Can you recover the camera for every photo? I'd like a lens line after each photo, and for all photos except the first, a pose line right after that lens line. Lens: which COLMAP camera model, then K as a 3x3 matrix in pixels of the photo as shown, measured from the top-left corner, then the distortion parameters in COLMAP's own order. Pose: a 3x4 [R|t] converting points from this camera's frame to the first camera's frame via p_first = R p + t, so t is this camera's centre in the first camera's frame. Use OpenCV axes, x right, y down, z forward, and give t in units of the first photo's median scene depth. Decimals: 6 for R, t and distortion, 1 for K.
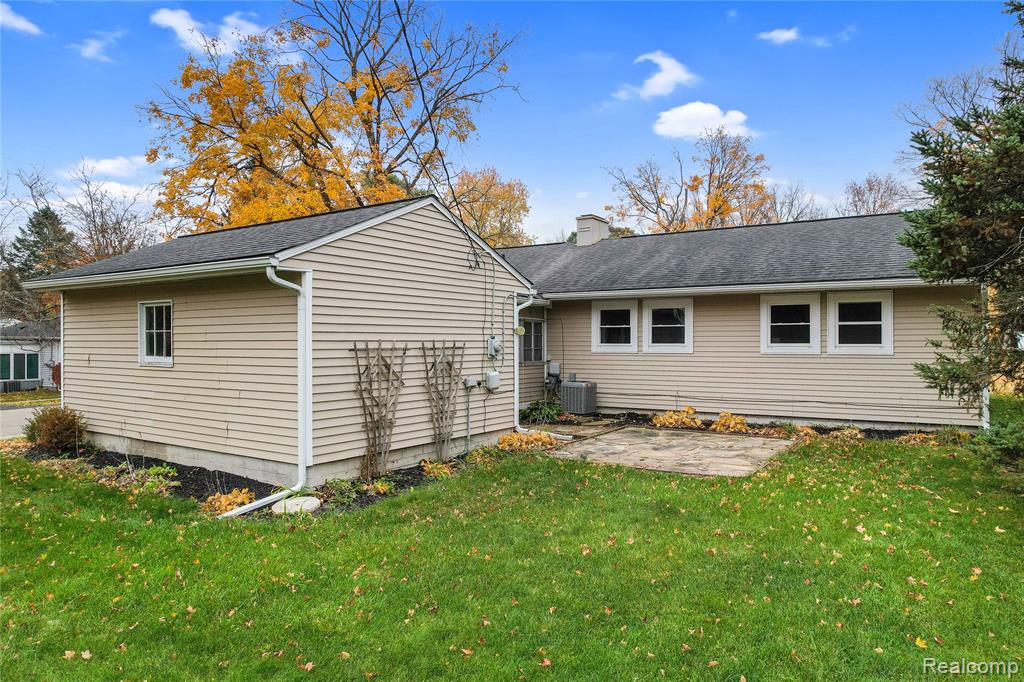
lens RADIAL K [[694.9, 0, 502.1], [0, 694.9, 336.1], [0, 0, 1]] dist [-0.060153, 0.001526]
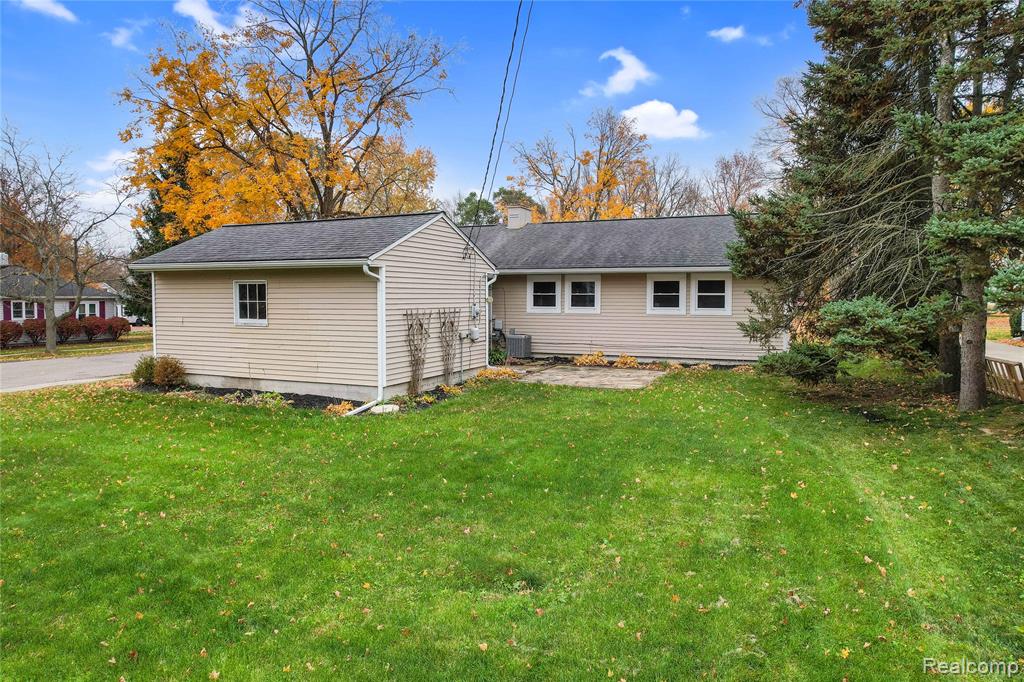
lens RADIAL K [[670.5, 0, 517.9], [0, 670.5, 330.8], [0, 0, 1]] dist [-0.078759, 0.073808]
pose [[0.983942, -0.006578, 0.178367, -0.165791], [-0.003670, 0.998364, 0.057063, -0.022466], [-0.178451, -0.056801, 0.982308, -0.390481]]
